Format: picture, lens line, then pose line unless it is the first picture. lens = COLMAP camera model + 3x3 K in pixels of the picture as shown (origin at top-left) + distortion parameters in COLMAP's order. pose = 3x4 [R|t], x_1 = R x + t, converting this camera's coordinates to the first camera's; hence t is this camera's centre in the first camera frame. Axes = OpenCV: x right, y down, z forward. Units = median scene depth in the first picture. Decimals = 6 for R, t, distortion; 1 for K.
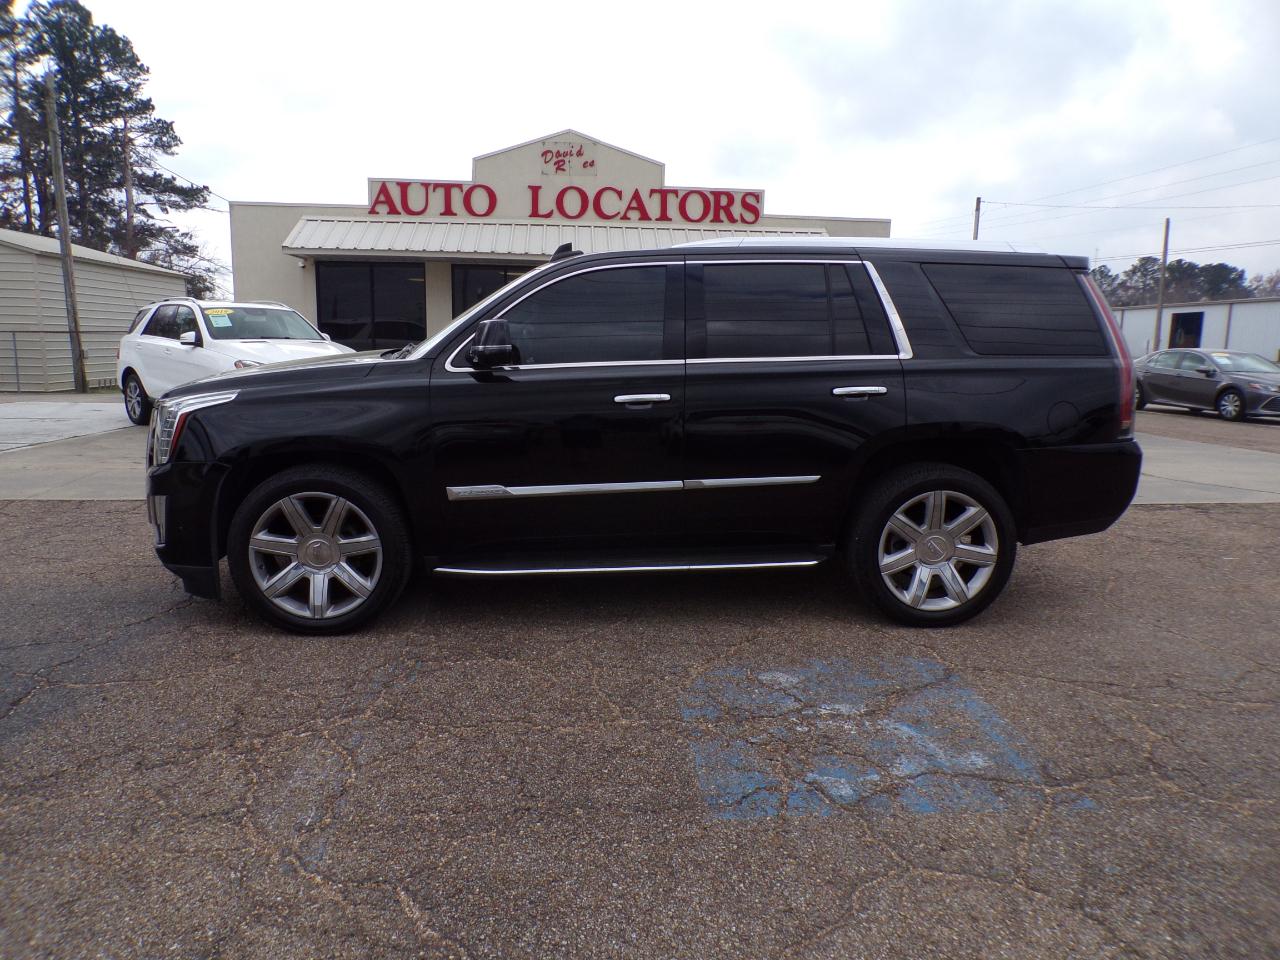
lens RADIAL K [[861.2, 0, 635.8], [0, 861.2, 485.4], [0, 0, 1]] dist [-0.017690, 0.010584]
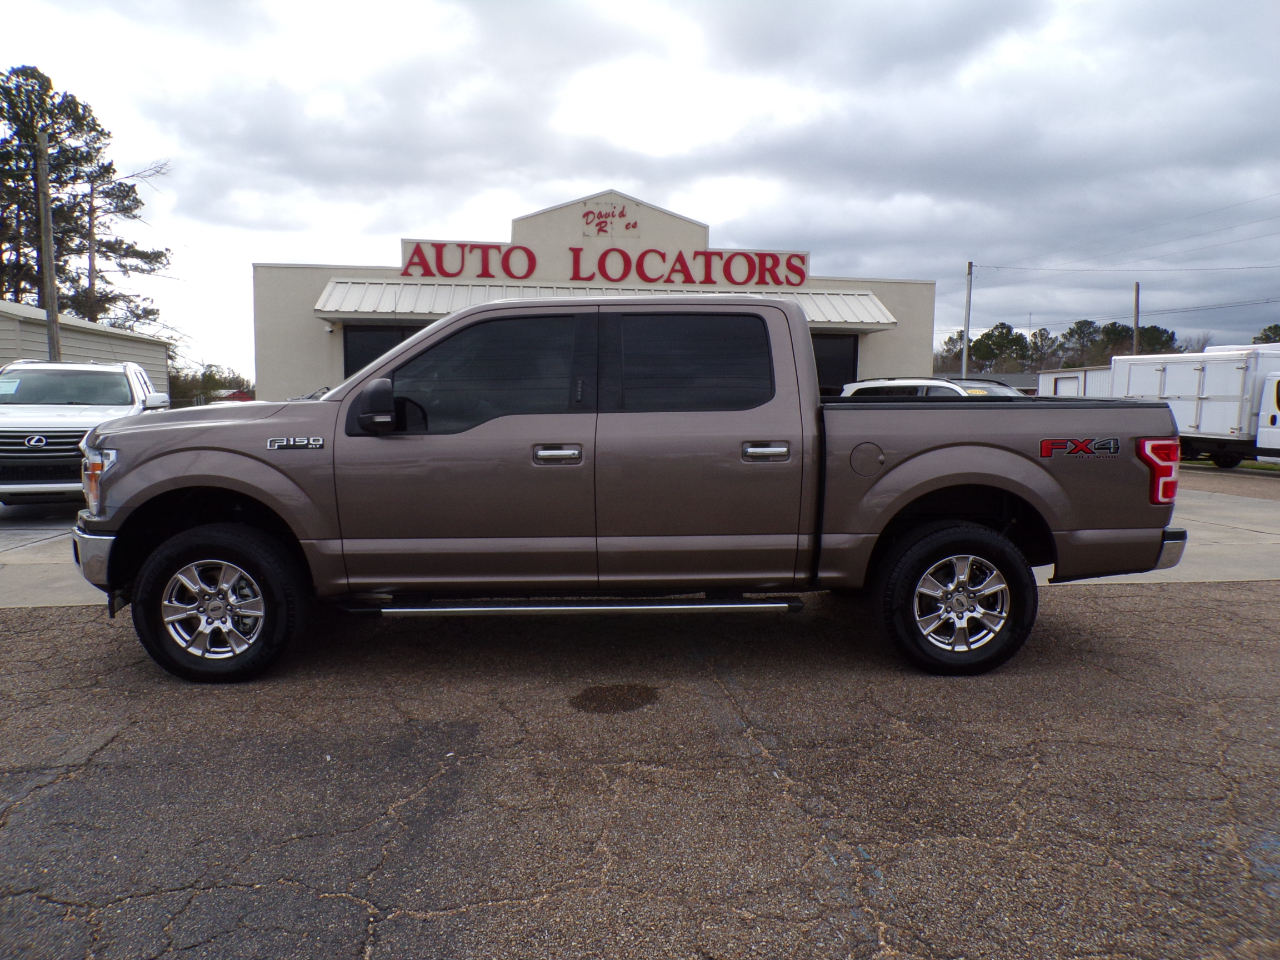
lens RADIAL K [[861.2, 0, 642.2], [0, 861.2, 485.5], [0, 0, 1]] dist [-0.017690, 0.010584]
pose [[0.998070, -0.015299, 0.060187, -0.104980], [0.019624, 0.997216, -0.071939, -0.011809], [-0.058919, 0.072981, 0.995591, 0.056341]]
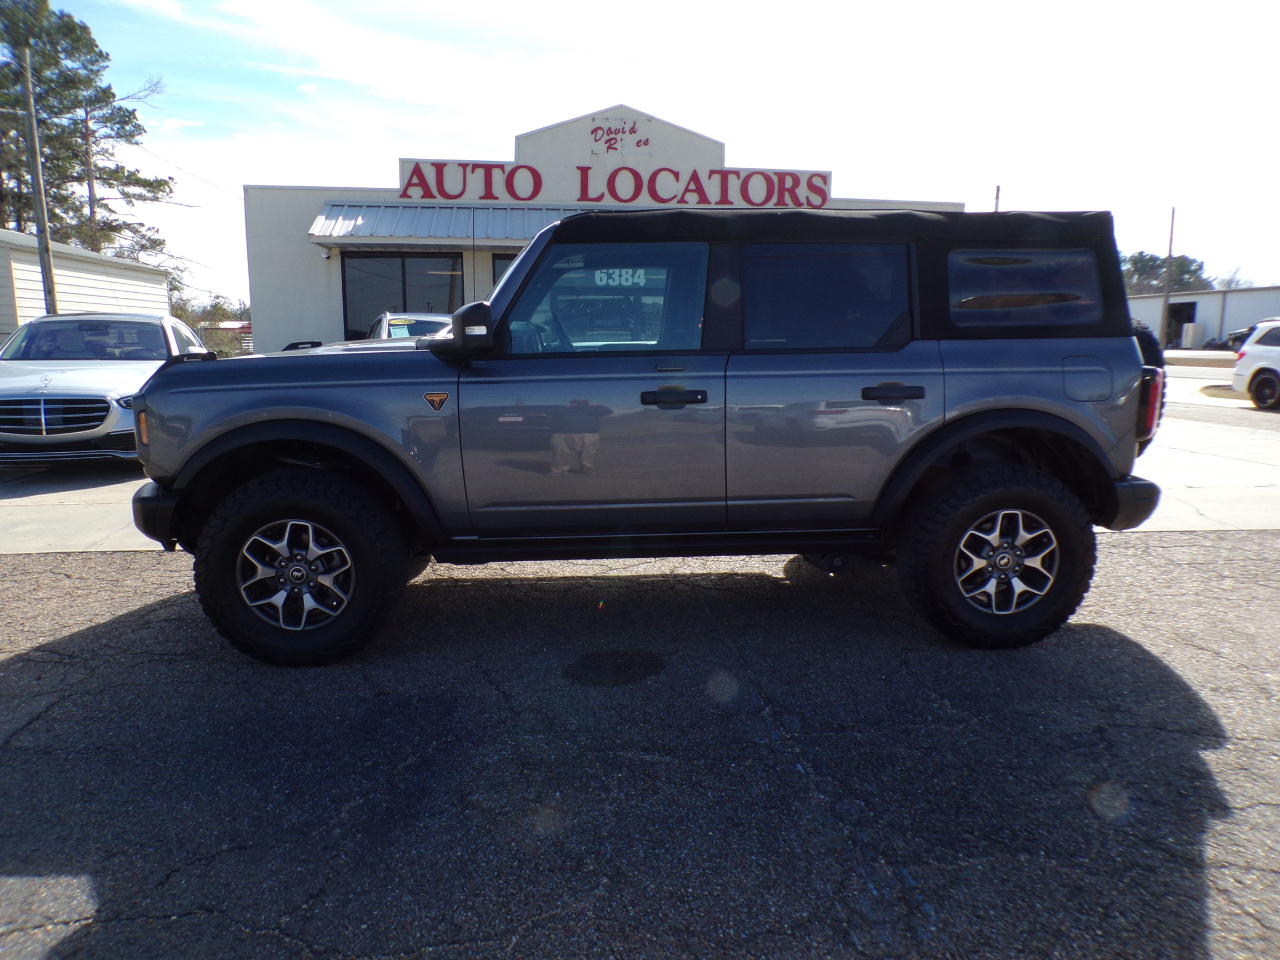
lens RADIAL K [[861.2, 0, 640.5], [0, 861.2, 486.1], [0, 0, 1]] dist [-0.017690, 0.010584]
pose [[0.998998, -0.017491, 0.041203, -0.100674], [0.017235, 0.999830, 0.006558, -0.015782], [-0.041310, -0.005842, 0.999129, 0.088862]]
